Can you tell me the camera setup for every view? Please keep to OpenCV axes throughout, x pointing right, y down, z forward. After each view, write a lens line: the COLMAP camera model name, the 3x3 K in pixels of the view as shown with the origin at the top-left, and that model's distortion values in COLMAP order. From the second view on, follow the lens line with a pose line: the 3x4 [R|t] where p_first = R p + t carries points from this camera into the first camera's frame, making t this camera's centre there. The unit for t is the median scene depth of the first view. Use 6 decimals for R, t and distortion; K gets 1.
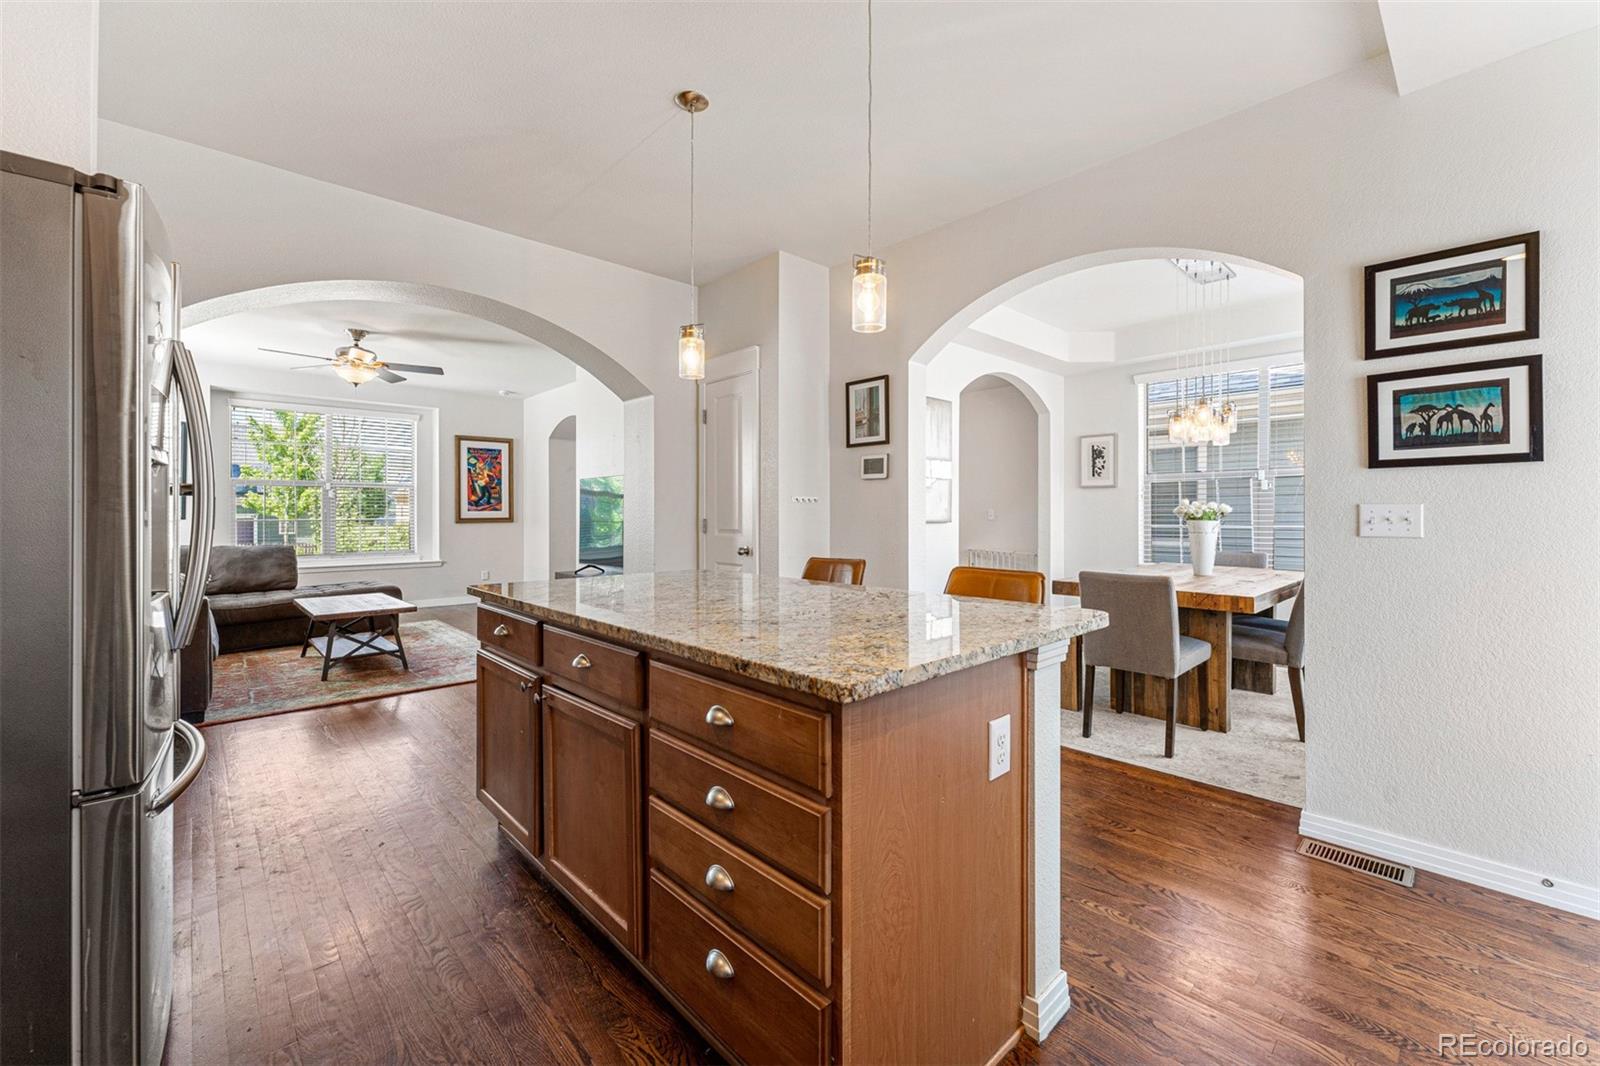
lens RADIAL K [[646.3, 0, 803.0], [0, 646.3, 522.6], [0, 0, 1]] dist [0.000230, 0.000031]
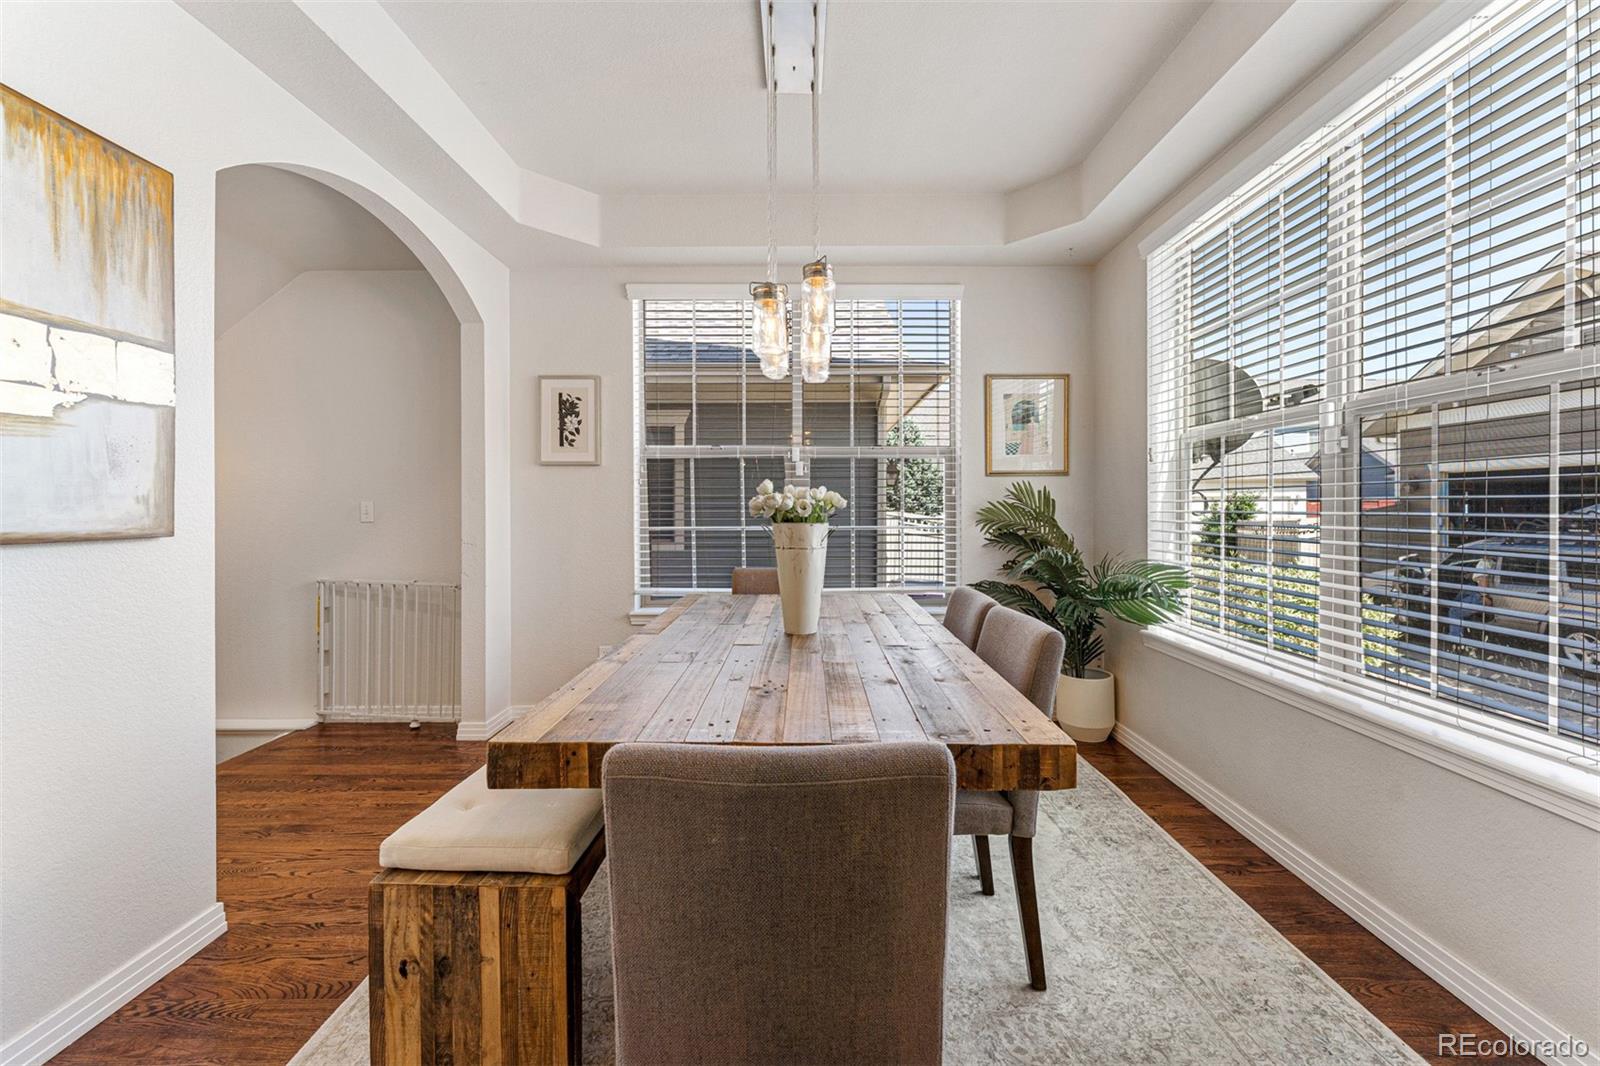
lens RADIAL K [[648.5, 0, 806.6], [0, 648.5, 513.2], [0, 0, 1]] dist [0.000645, 0.000047]
pose [[0.682652, -0.005488, 0.730723, 0.197186], [0.009304, 0.999956, -0.001182, -0.008295], [-0.730684, 0.007605, 0.682673, 0.505368]]
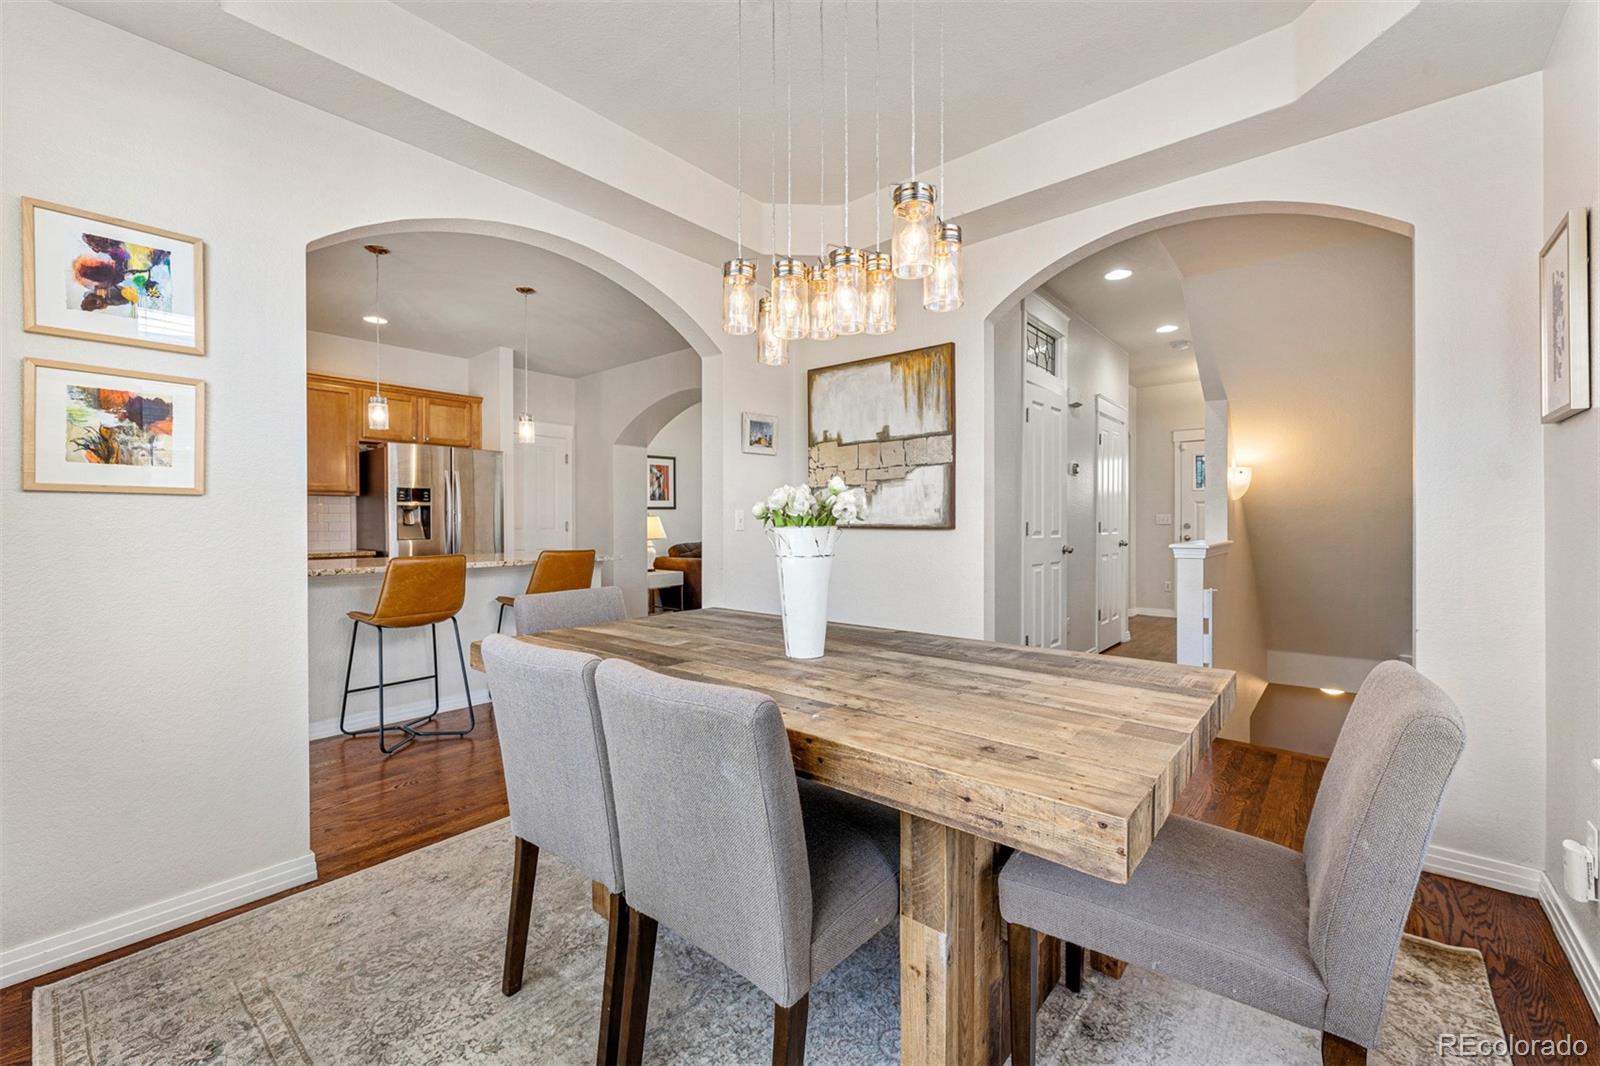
lens RADIAL K [[646.3, 0, 803.0], [0, 646.3, 522.6], [0, 0, 1]] dist [0.000230, 0.000031]
pose [[0.108713, -0.001086, -0.994073, 0.814395], [-0.010790, 0.999939, -0.002272, -0.003140], [0.994015, 0.010973, 0.108695, 0.743267]]
